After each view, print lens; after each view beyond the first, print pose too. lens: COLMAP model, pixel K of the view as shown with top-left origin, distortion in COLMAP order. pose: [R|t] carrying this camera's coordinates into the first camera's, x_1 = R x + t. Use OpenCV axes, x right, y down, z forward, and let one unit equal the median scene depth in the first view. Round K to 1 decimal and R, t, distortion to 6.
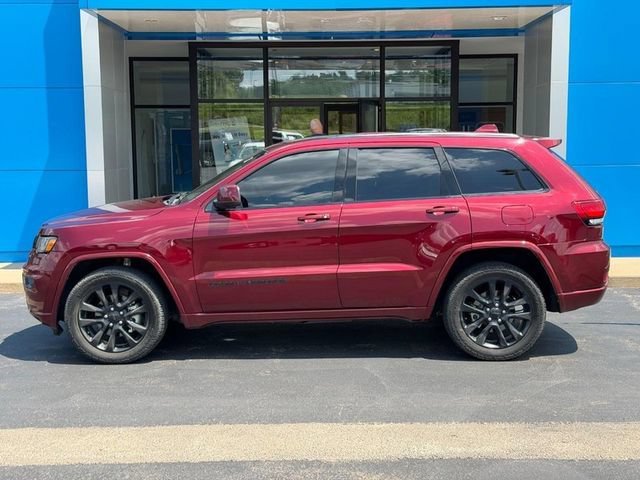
lens RADIAL K [[874.6, 0, 320.5], [0, 874.6, 239.3], [0, 0, 1]] dist [0.086564, -0.070545]
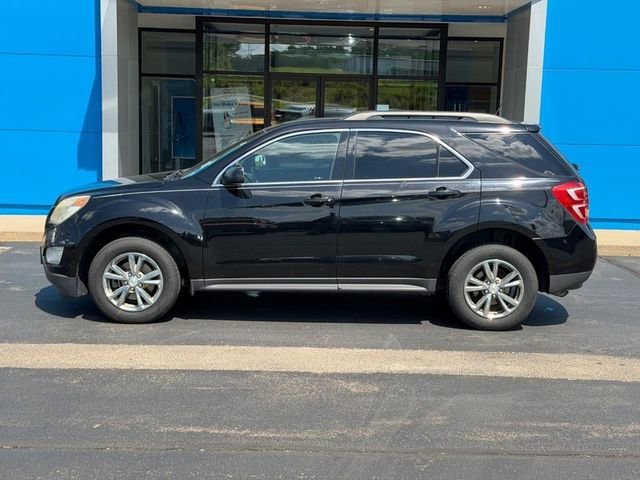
lens RADIAL K [[874.6, 0, 320.5], [0, 874.6, 239.3], [0, 0, 1]] dist [0.086564, -0.070545]
pose [[0.999376, 0.033418, 0.011470, -0.003860], [-0.033754, 0.998963, 0.030540, 0.020489], [-0.010438, -0.030908, 0.999468, -0.182477]]
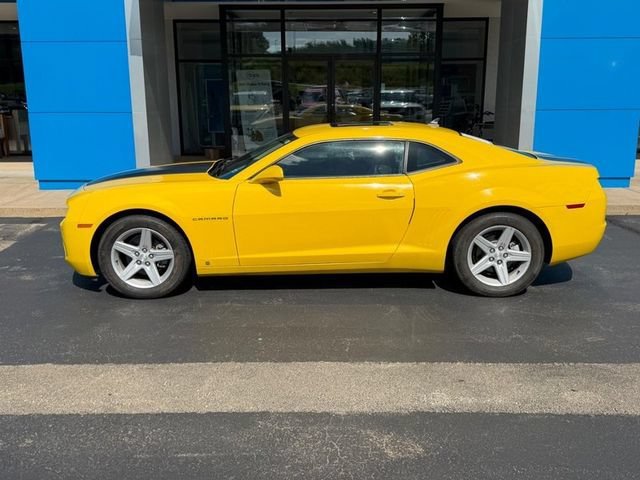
lens RADIAL K [[613.4, 0, 322.2], [0, 613.4, 240.0], [0, 0, 1]] dist [0.124978, -0.261145]
pose [[0.999967, 0.005303, -0.006156, -0.003771], [-0.004517, 0.992606, 0.121299, -0.018646], [0.006754, -0.121267, 0.992597, 0.266175]]
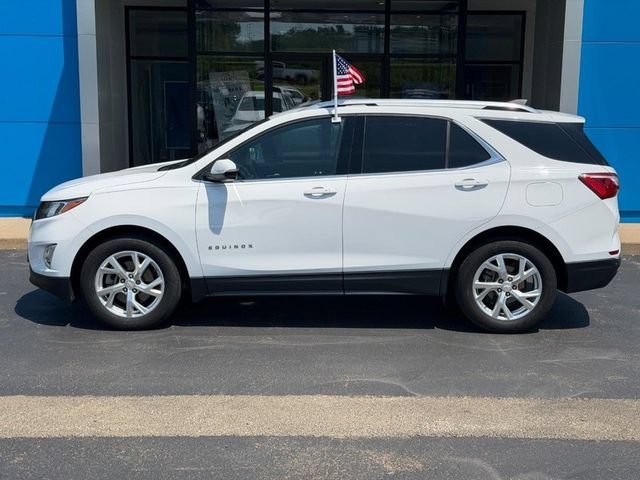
lens RADIAL K [[873.7, 0, 326.2], [0, 873.7, 238.8], [0, 0, 1]] dist [0.091439, -0.079691]
pose [[0.999754, 0.017426, 0.013685, -0.014482], [-0.018066, 0.998681, 0.048068, -0.005623], [-0.012829, -0.048303, 0.998750, 0.051299]]
